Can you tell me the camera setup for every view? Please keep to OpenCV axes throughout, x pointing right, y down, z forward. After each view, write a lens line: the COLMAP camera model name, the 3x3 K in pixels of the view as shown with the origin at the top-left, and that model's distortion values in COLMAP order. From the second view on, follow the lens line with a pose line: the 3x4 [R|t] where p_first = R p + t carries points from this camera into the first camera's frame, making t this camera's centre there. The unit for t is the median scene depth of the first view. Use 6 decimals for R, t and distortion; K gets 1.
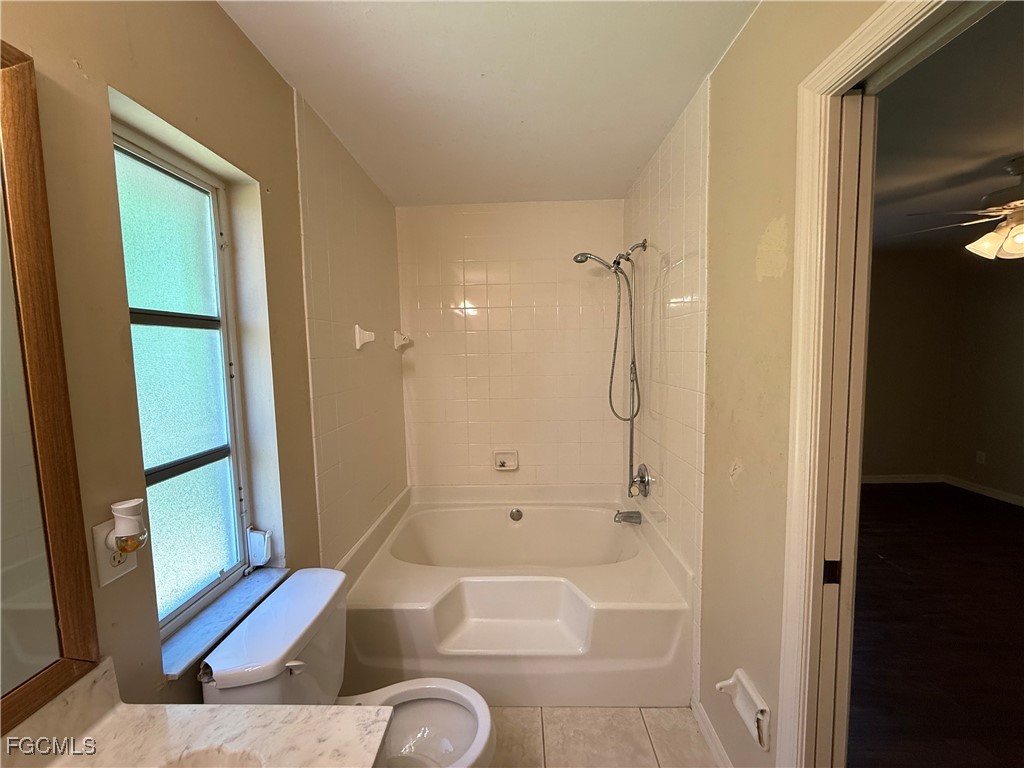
lens RADIAL K [[407.9, 0, 512.5], [0, 407.9, 382.4], [0, 0, 1]] dist [0.000059, 0.000160]
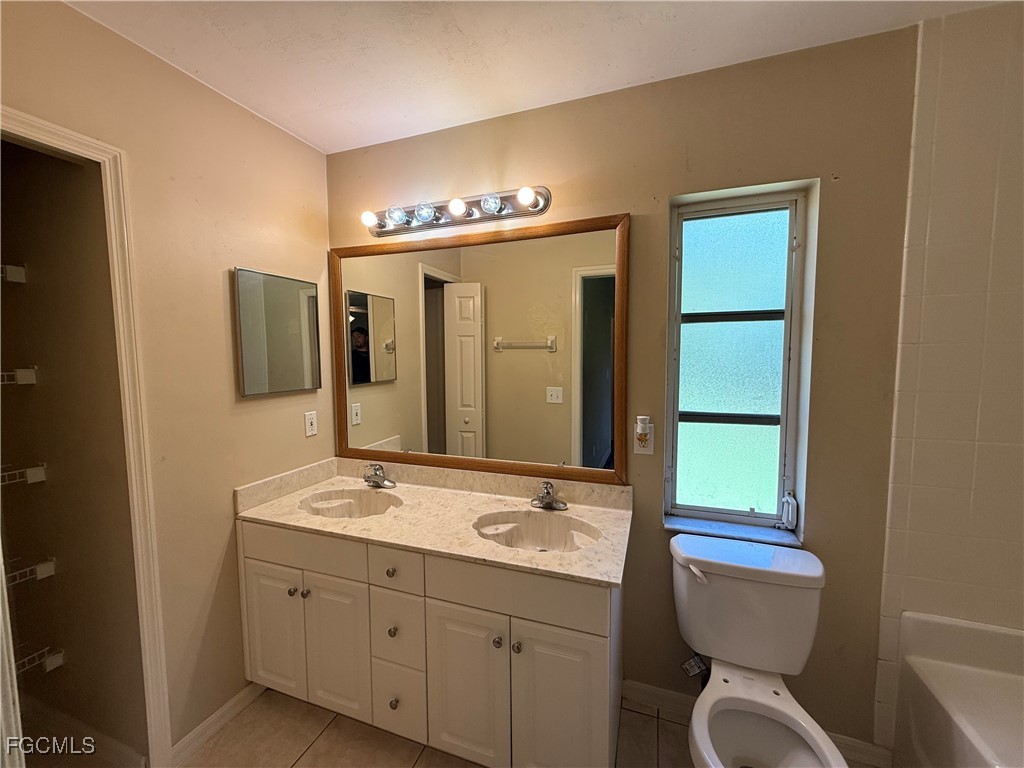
lens RADIAL K [[407.9, 0, 506.0], [0, 407.9, 375.2], [0, 0, 1]] dist [0.000059, 0.000160]
pose [[-0.315290, 0.093080, -0.944420, 0.696687], [-0.057830, 0.991444, 0.117020, -0.060924], [0.947232, 0.091511, -0.307209, 0.606599]]
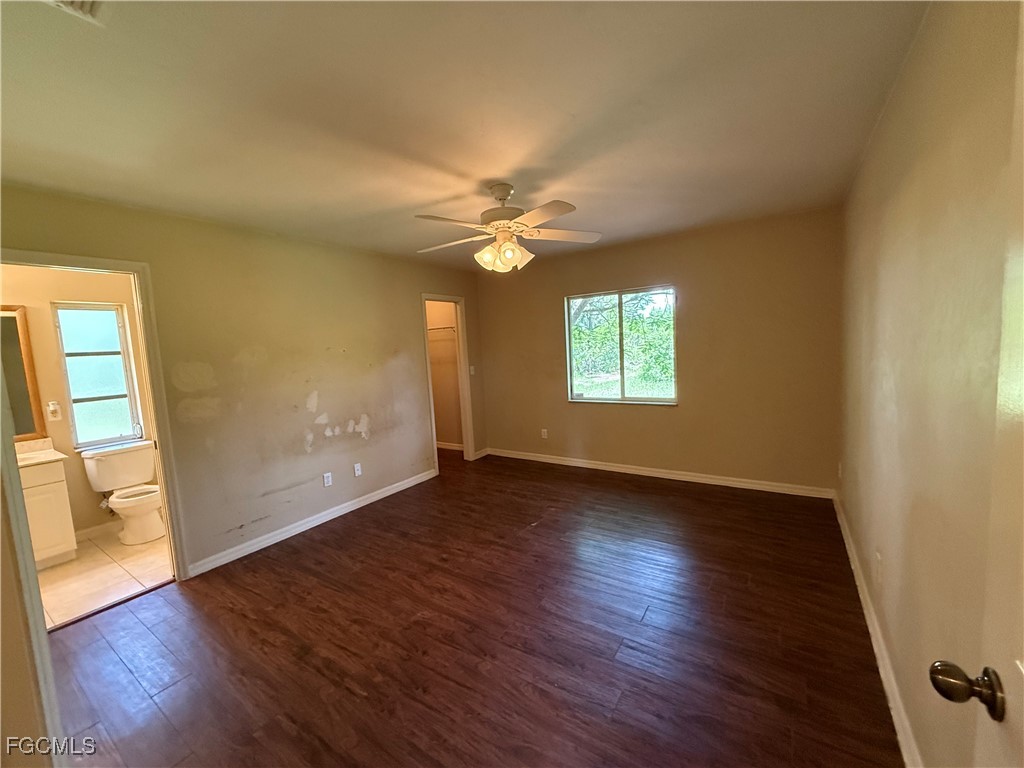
lens RADIAL K [[407.9, 0, 510.6], [0, 407.9, 380.8], [0, 0, 1]] dist [0.000059, 0.000160]
pose [[0.842822, 0.015475, -0.537970, 3.318464], [0.002509, 0.999463, 0.032681, -0.030218], [0.538187, -0.028894, 0.842330, 0.007210]]
